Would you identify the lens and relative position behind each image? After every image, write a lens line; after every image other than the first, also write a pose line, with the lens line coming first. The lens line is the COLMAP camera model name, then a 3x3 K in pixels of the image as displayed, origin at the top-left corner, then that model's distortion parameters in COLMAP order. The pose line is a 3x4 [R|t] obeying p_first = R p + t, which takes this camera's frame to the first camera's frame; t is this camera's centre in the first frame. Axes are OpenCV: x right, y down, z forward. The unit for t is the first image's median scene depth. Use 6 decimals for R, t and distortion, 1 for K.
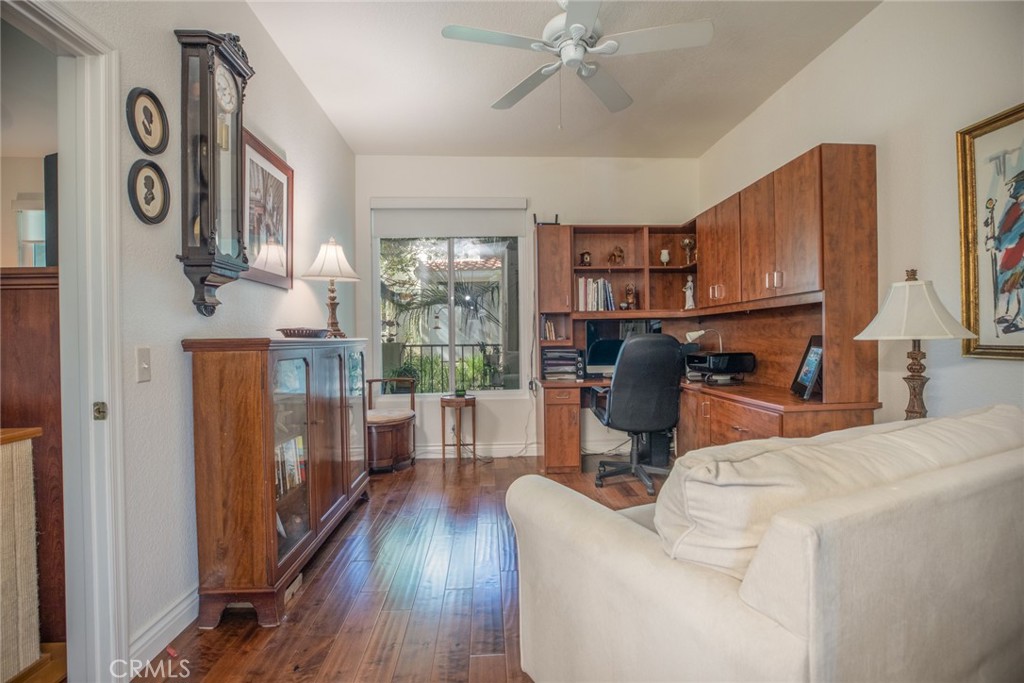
lens RADIAL K [[471.8, 0, 512.0], [0, 471.8, 339.2], [0, 0, 1]] dist [-0.027899, 0.000105]
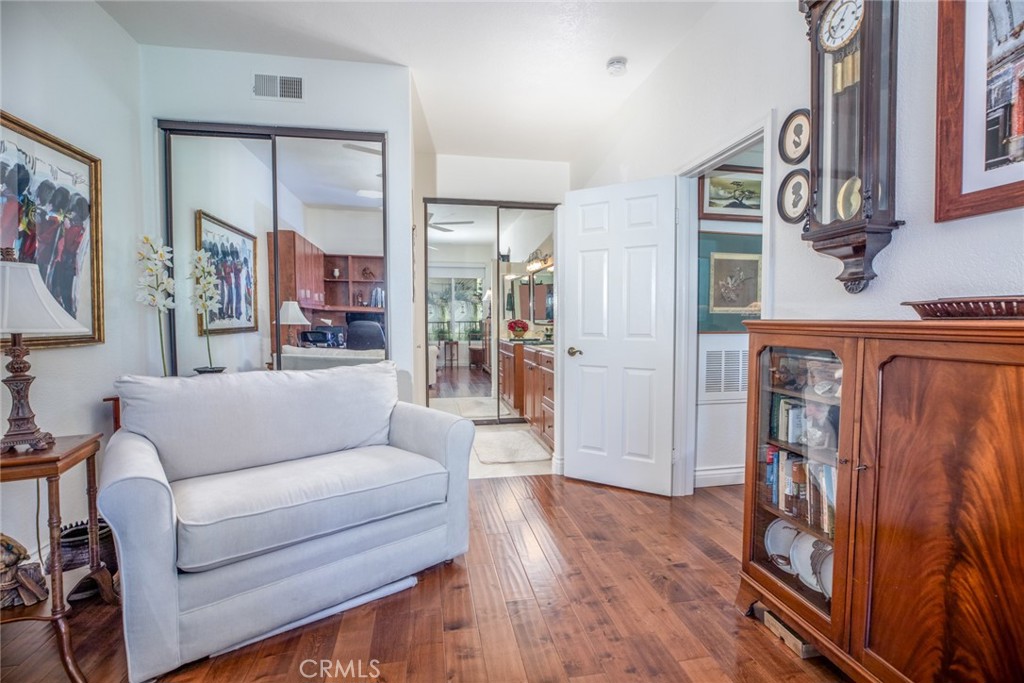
lens RADIAL K [[478.7, 0, 513.6], [0, 478.7, 337.2], [0, 0, 1]] dist [-0.005926, -0.000243]
pose [[-0.991300, 0.018646, -0.130294, 0.089964], [0.013243, 0.999021, 0.042213, -0.012903], [0.130953, 0.040120, -0.990576, 1.796454]]
